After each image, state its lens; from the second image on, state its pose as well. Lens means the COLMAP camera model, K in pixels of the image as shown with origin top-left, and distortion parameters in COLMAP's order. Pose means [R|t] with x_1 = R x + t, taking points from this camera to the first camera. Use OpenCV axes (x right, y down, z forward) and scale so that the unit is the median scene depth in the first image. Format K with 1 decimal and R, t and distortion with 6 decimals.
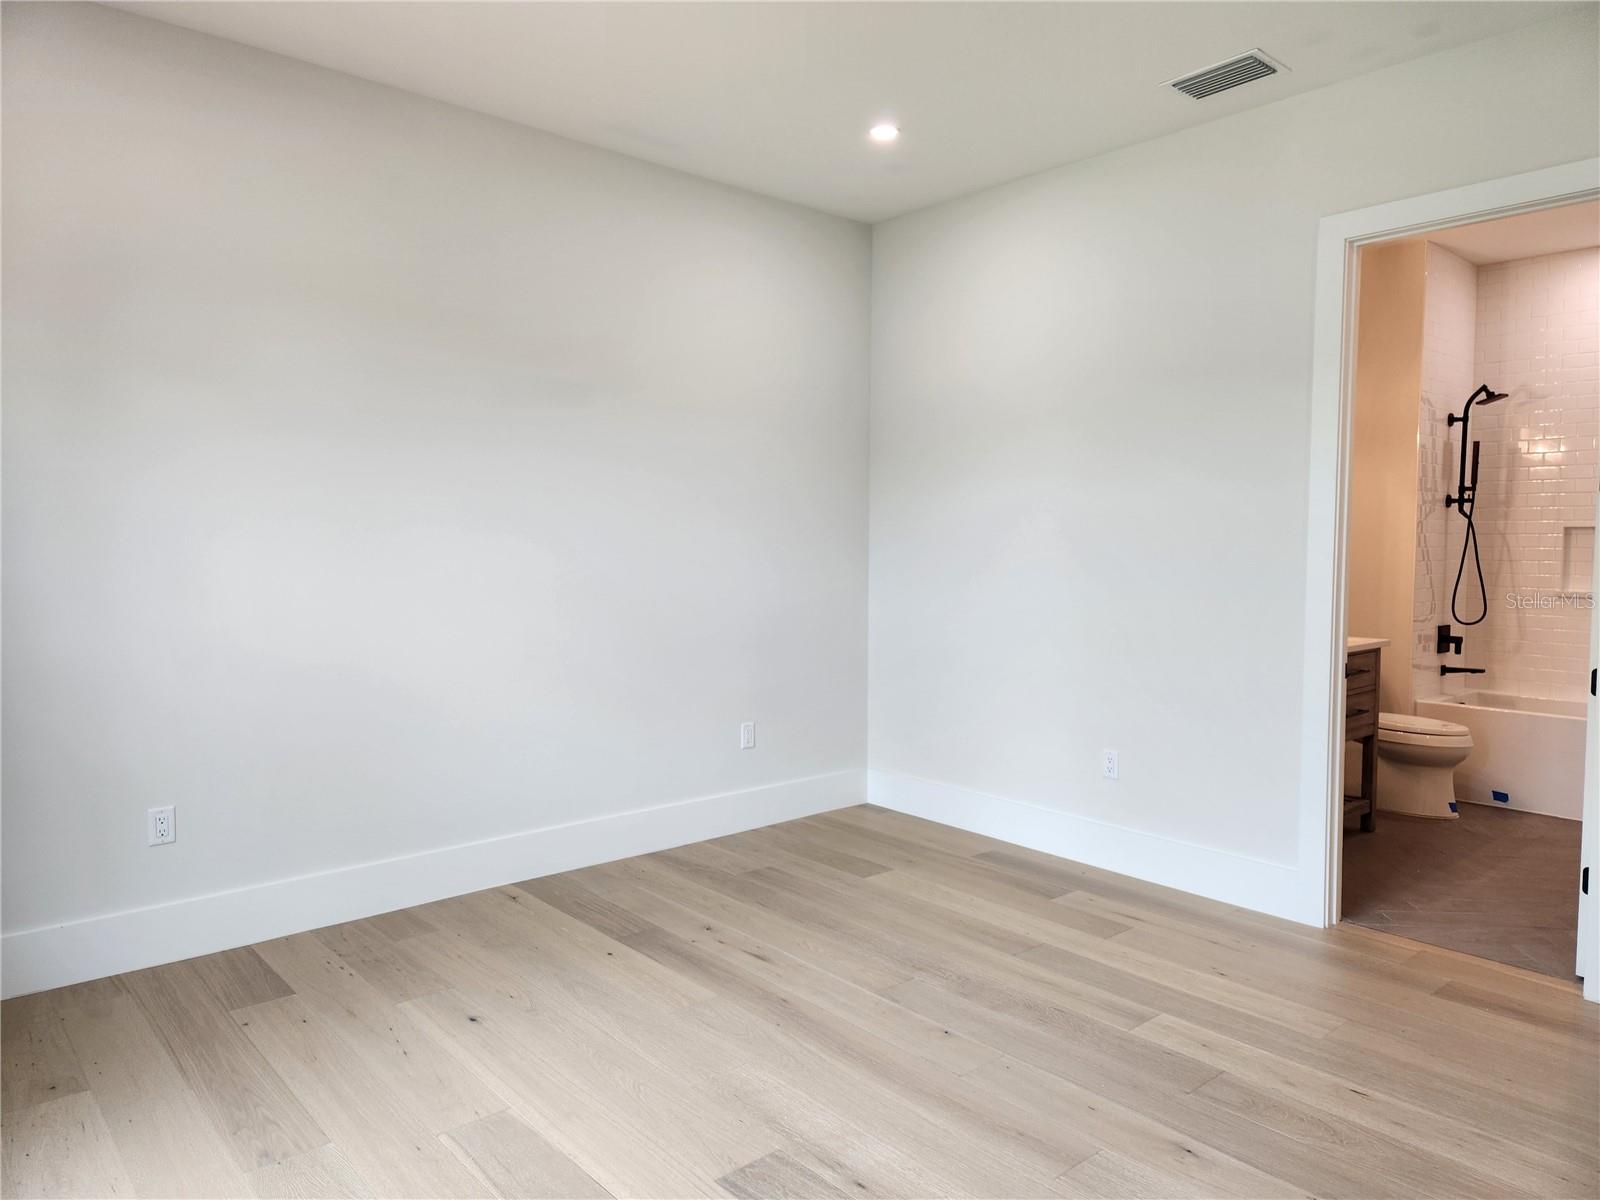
lens RADIAL K [[1062.7, 0, 787.6], [0, 1062.7, 589.5], [0, 0, 1]] dist [0.004386, -0.014570]
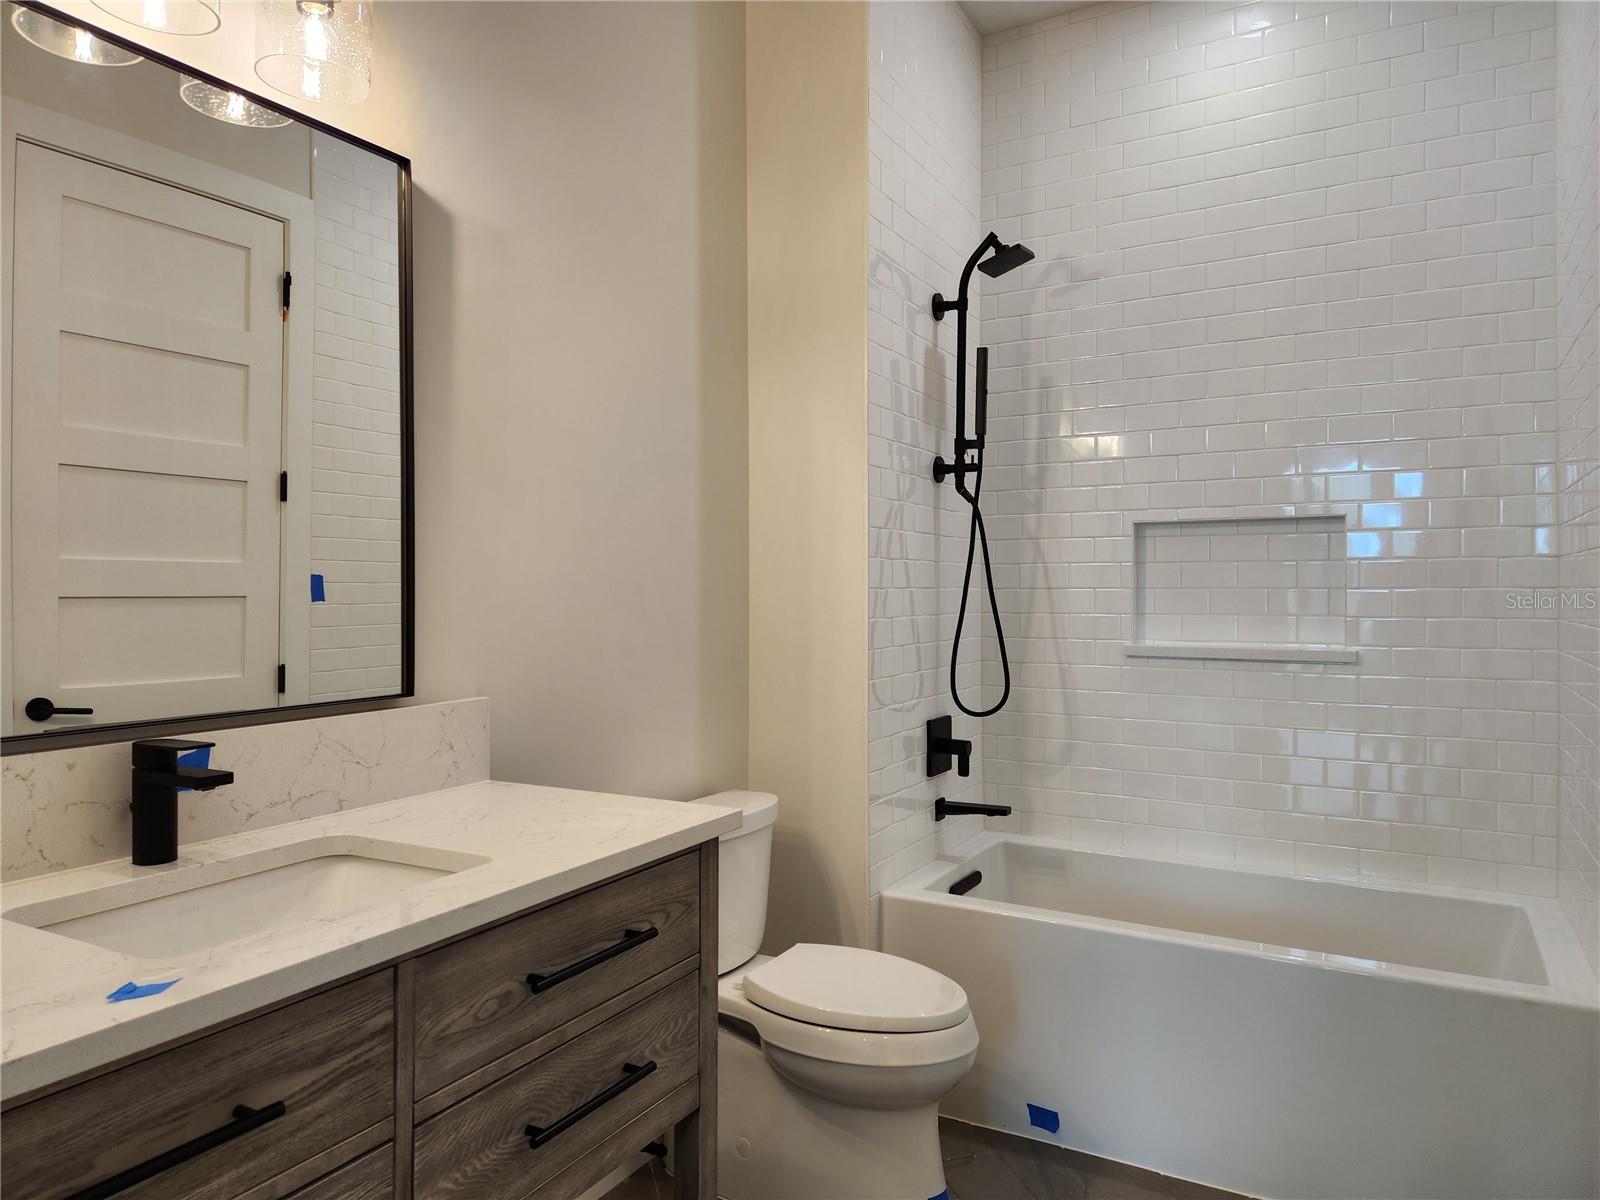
lens RADIAL K [[1062.7, 0, 805.5], [0, 1062.7, 601.5], [0, 0, 1]] dist [0.004386, -0.014570]
pose [[0.933090, -0.008945, 0.359531, 0.386474], [0.022380, 0.999197, -0.033223, -0.006226], [-0.358945, 0.039047, 0.932542, 0.563026]]
